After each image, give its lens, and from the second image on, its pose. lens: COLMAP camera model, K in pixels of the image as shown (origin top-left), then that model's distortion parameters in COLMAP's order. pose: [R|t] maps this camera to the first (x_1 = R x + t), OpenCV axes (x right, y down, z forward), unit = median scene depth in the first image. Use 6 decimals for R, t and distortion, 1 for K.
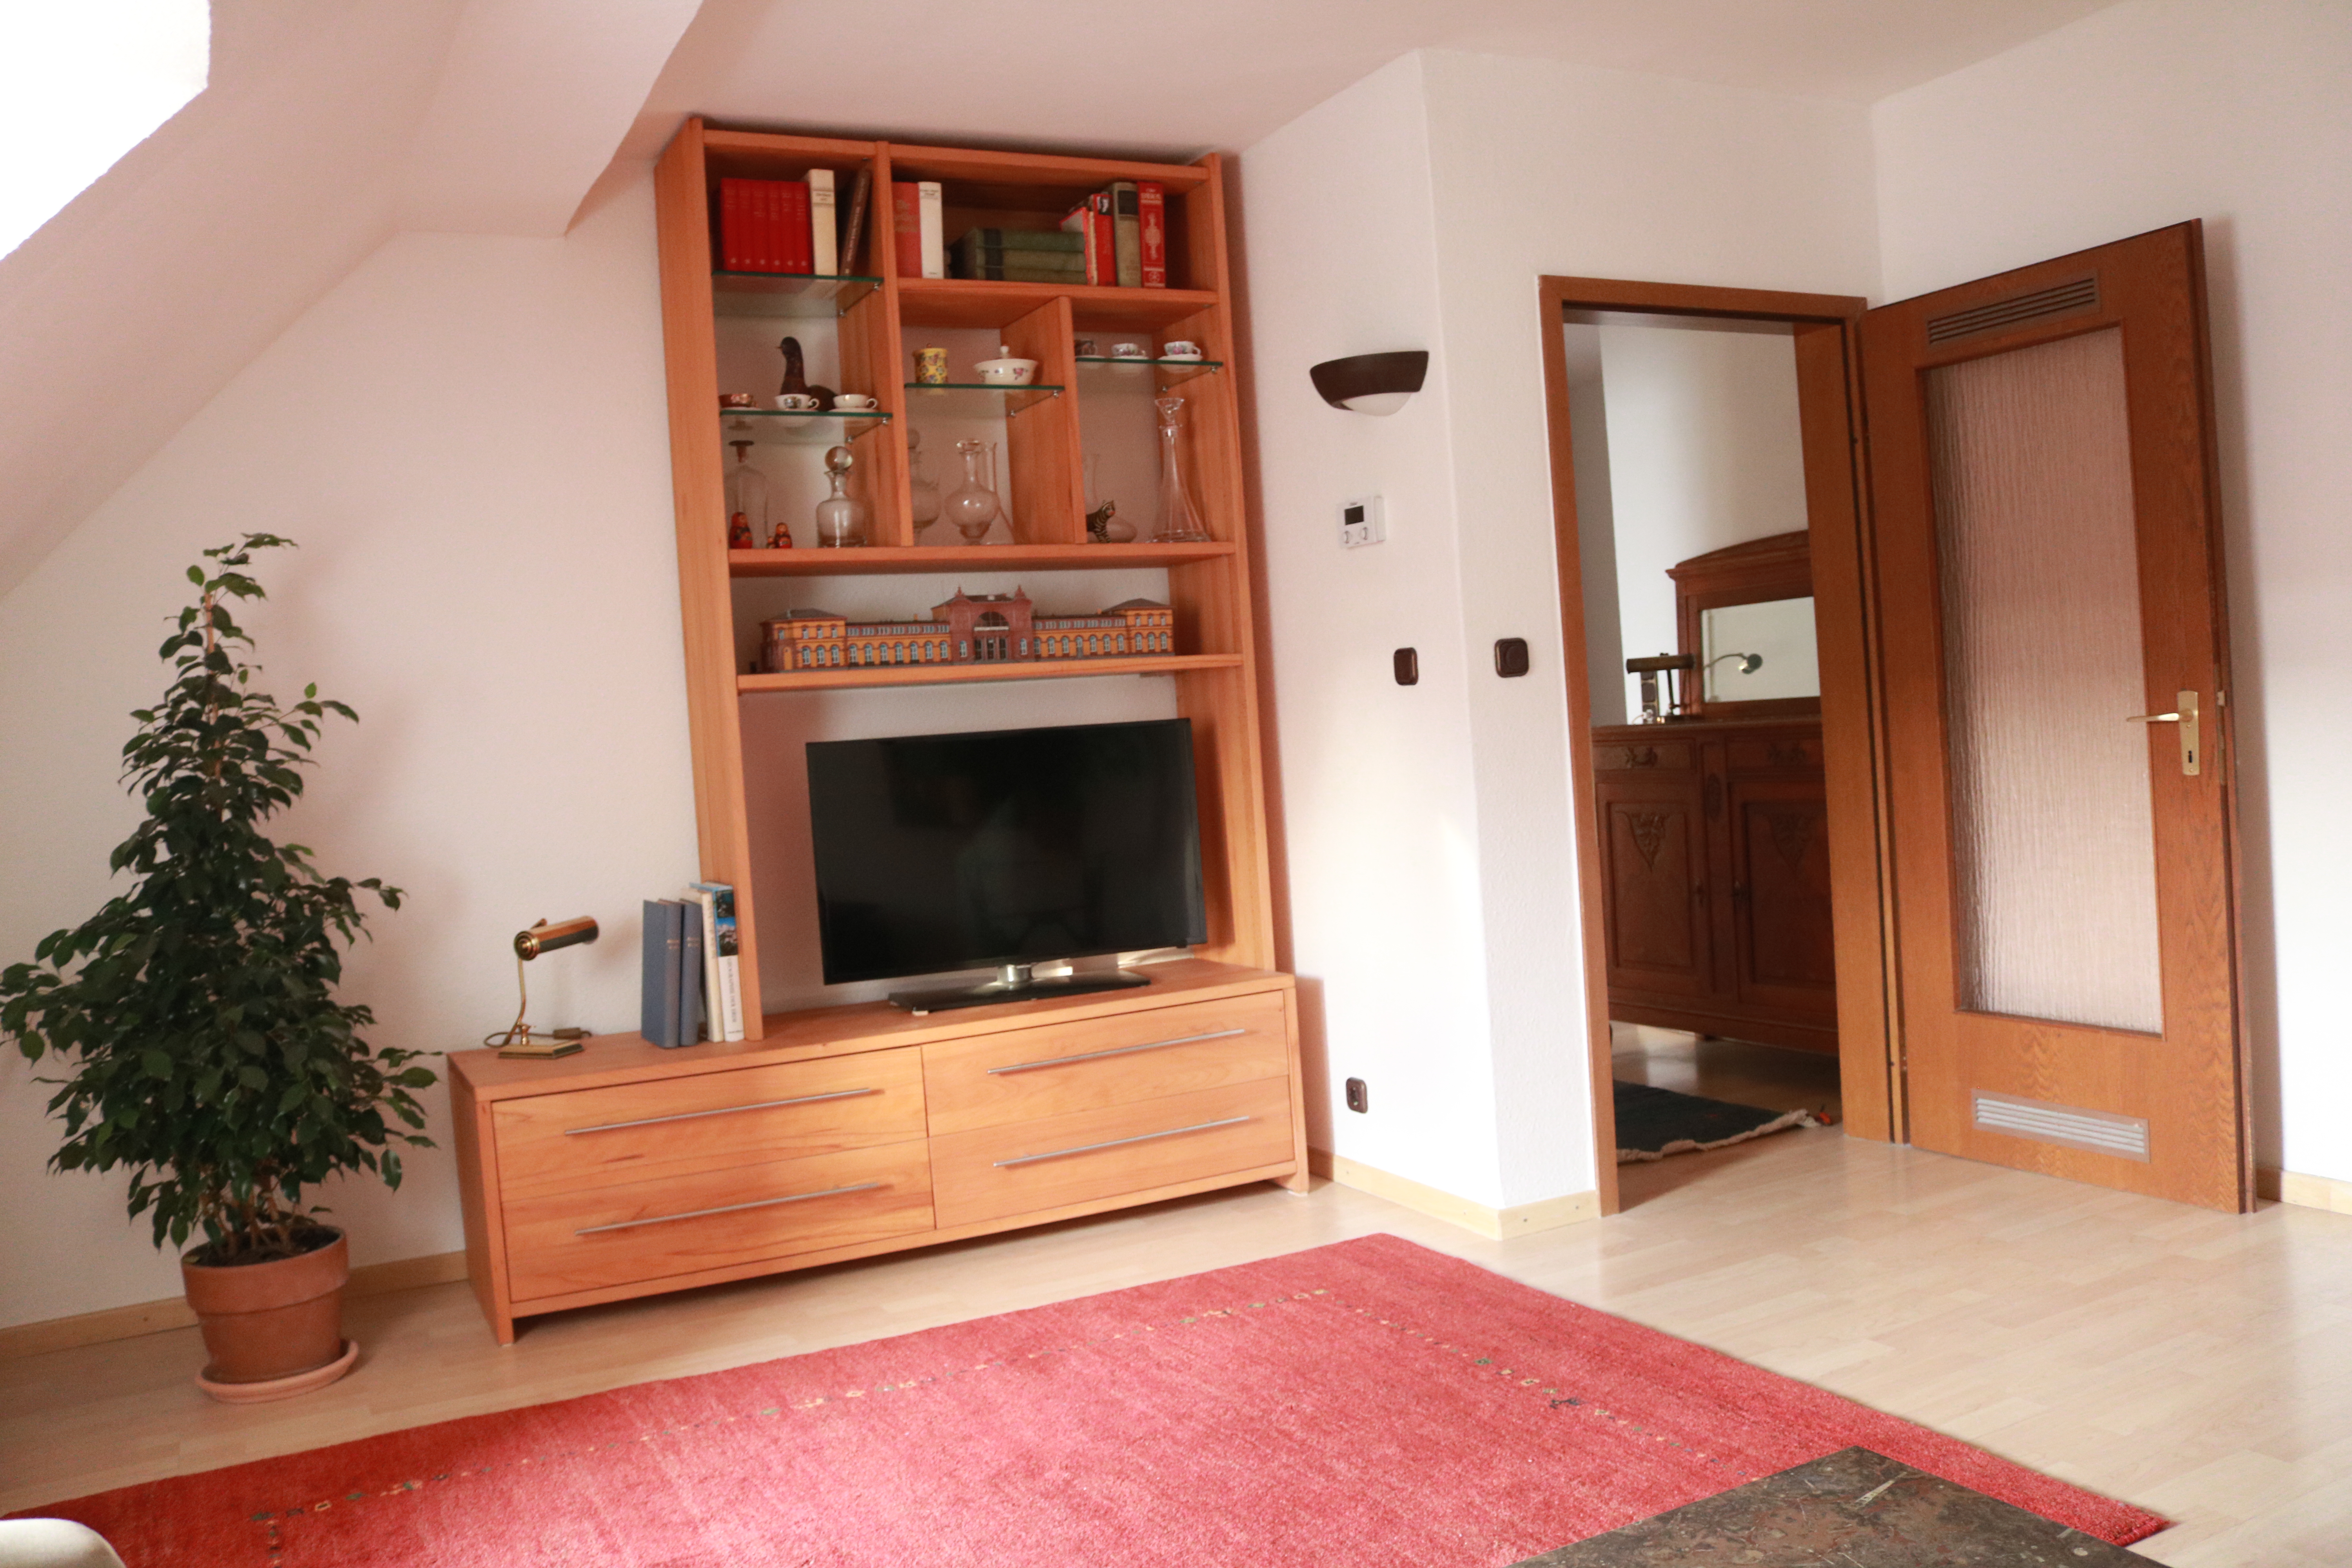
lens RADIAL K [[1931.8, 0, 1170.4], [0, 1931.8, 769.5], [0, 0, 1]] dist [-0.165488, 0.140458]
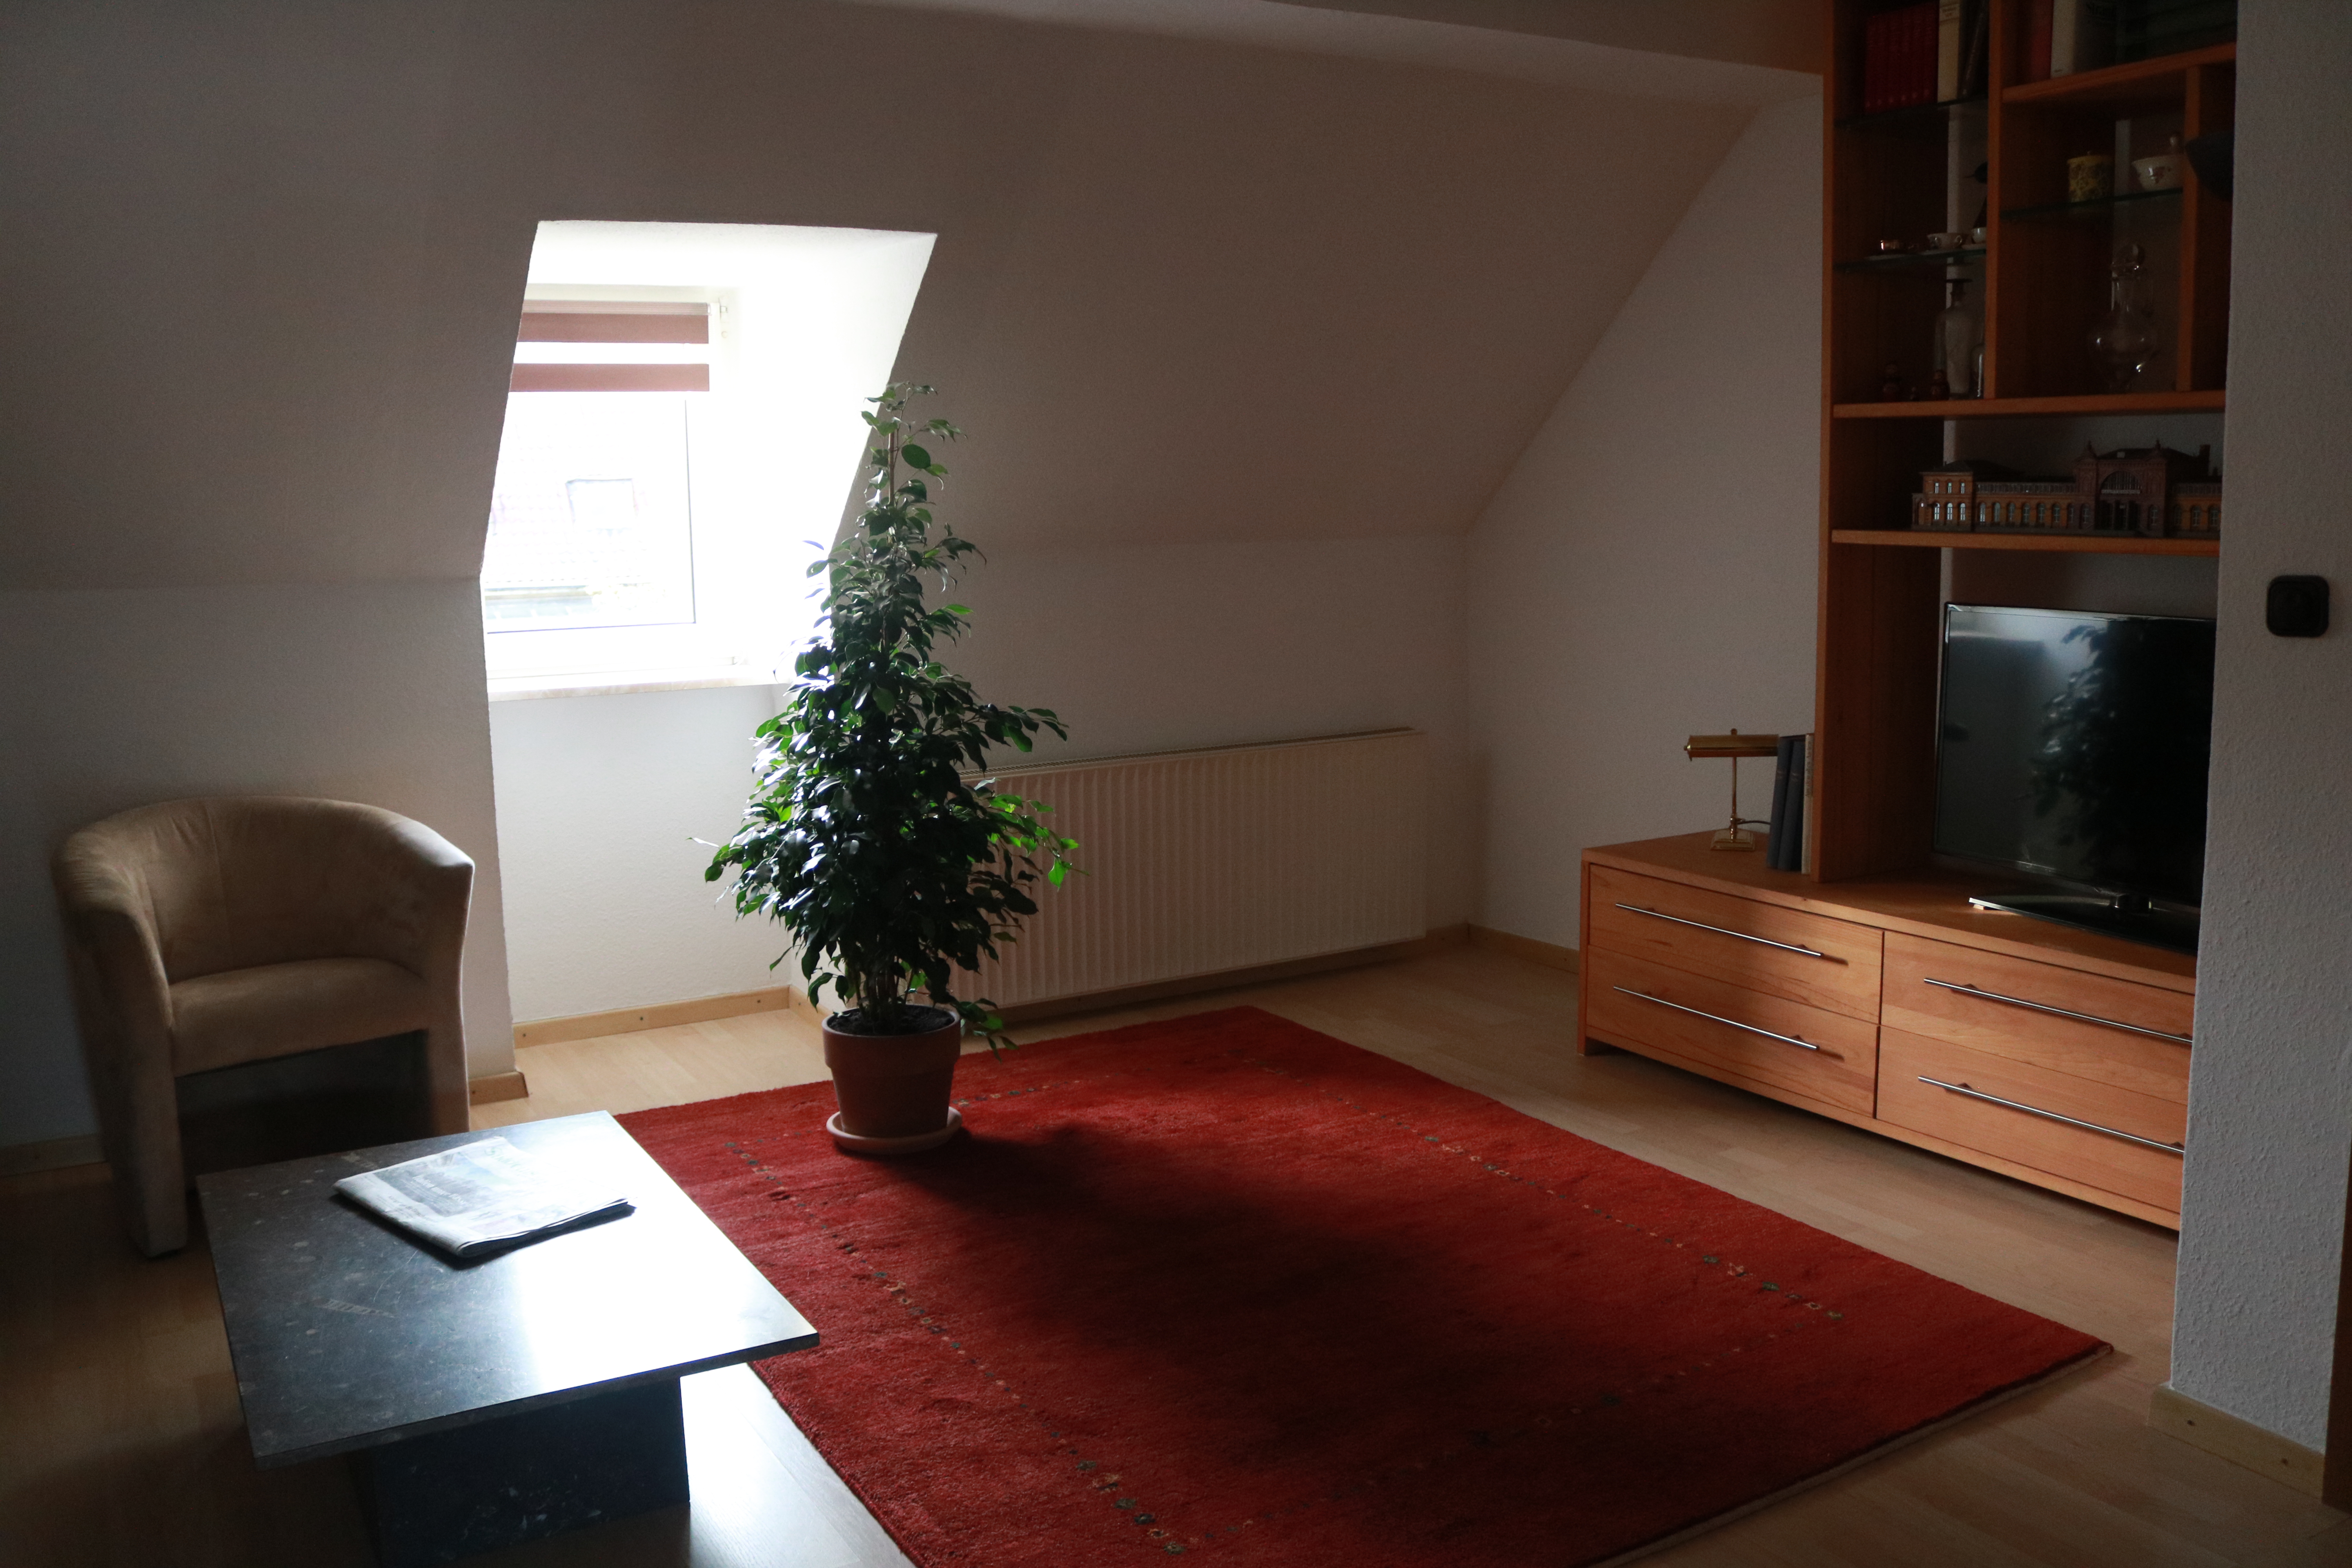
lens RADIAL K [[1931.8, 0, 1170.4], [0, 1931.8, 769.5], [0, 0, 1]] dist [-0.165488, 0.140458]
pose [[0.052397, 0.204558, -0.977451, 0.806546], [-0.016963, 0.978837, 0.203938, -0.130473], [0.998482, 0.005894, 0.054758, 0.626490]]
